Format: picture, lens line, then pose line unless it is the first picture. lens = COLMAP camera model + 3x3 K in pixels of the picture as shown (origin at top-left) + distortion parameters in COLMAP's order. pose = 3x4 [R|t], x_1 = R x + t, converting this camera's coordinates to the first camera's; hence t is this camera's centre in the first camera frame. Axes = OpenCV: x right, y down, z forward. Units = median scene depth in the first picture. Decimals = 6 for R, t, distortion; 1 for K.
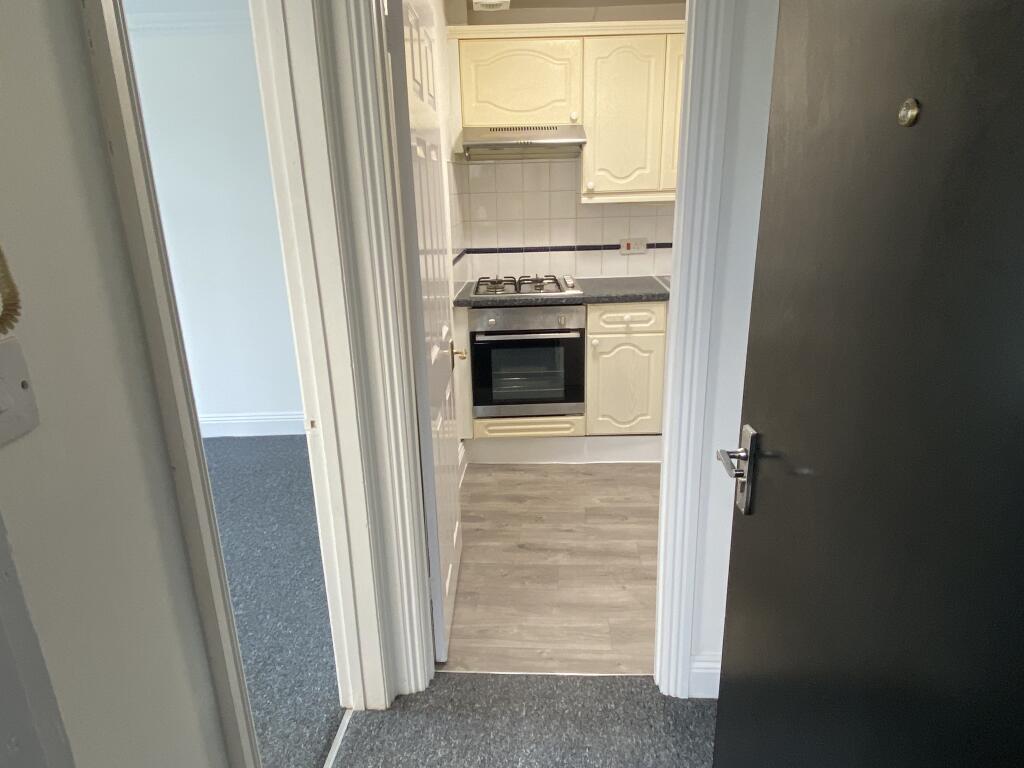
lens RADIAL K [[645.7, 0, 512.0], [0, 645.7, 384.0], [0, 0, 1]] dist [0.084284, -0.110869]
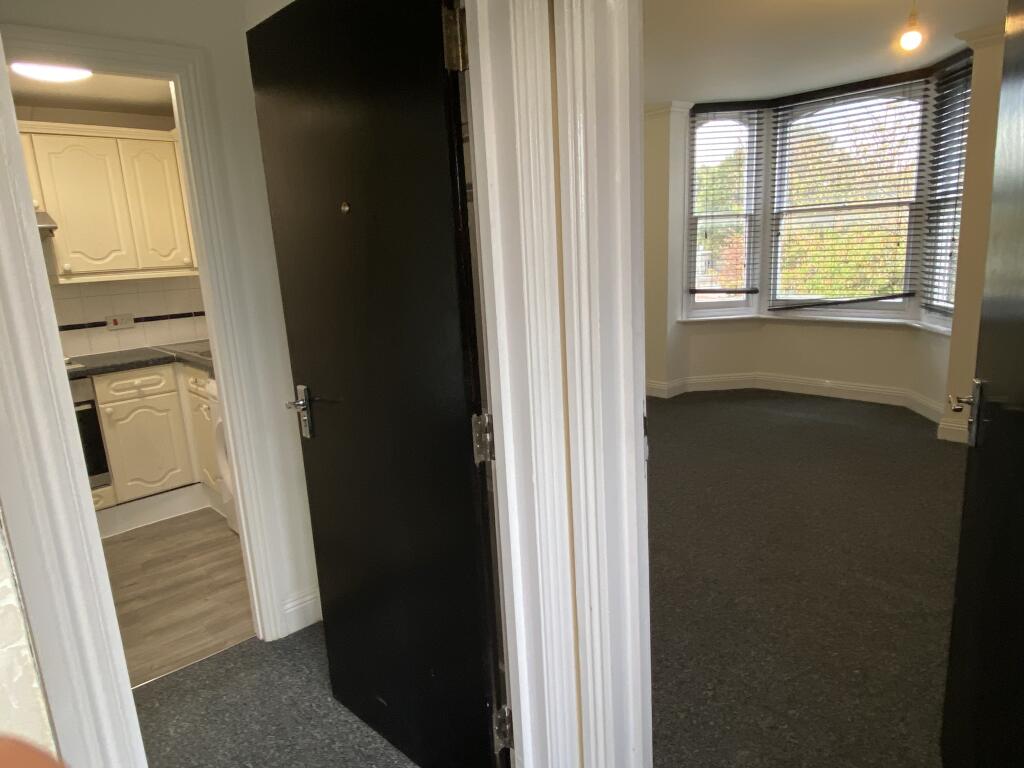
lens RADIAL K [[645.7, 0, 512.0], [0, 645.7, 384.0], [0, 0, 1]] dist [0.084284, -0.110869]
pose [[0.699084, -0.164139, 0.695945, -0.144167], [0.251711, 0.967488, -0.024663, 0.082302], [-0.669270, 0.192418, 0.717672, -0.195031]]
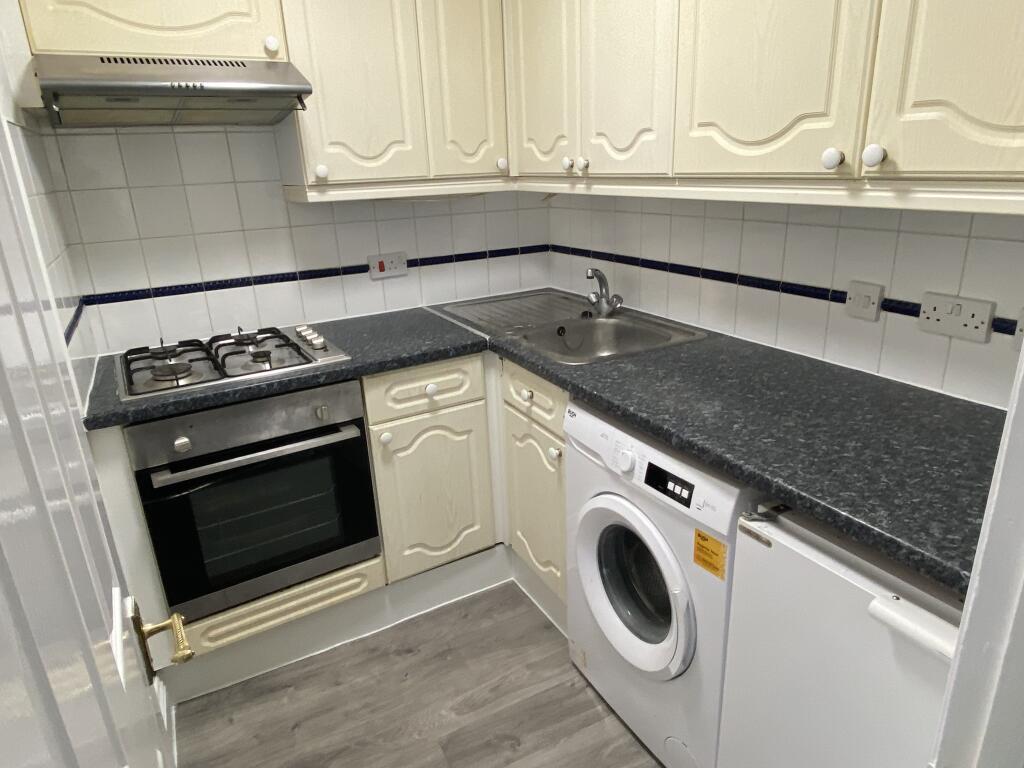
lens RADIAL K [[647.4, 0, 512.0], [0, 647.4, 384.0], [0, 0, 1]] dist [0.053790, -0.055035]
pose [[0.858003, -0.178251, 0.481723, -0.047274], [0.175425, 0.983153, 0.051344, -0.122001], [-0.482760, 0.040453, 0.874818, 0.428537]]
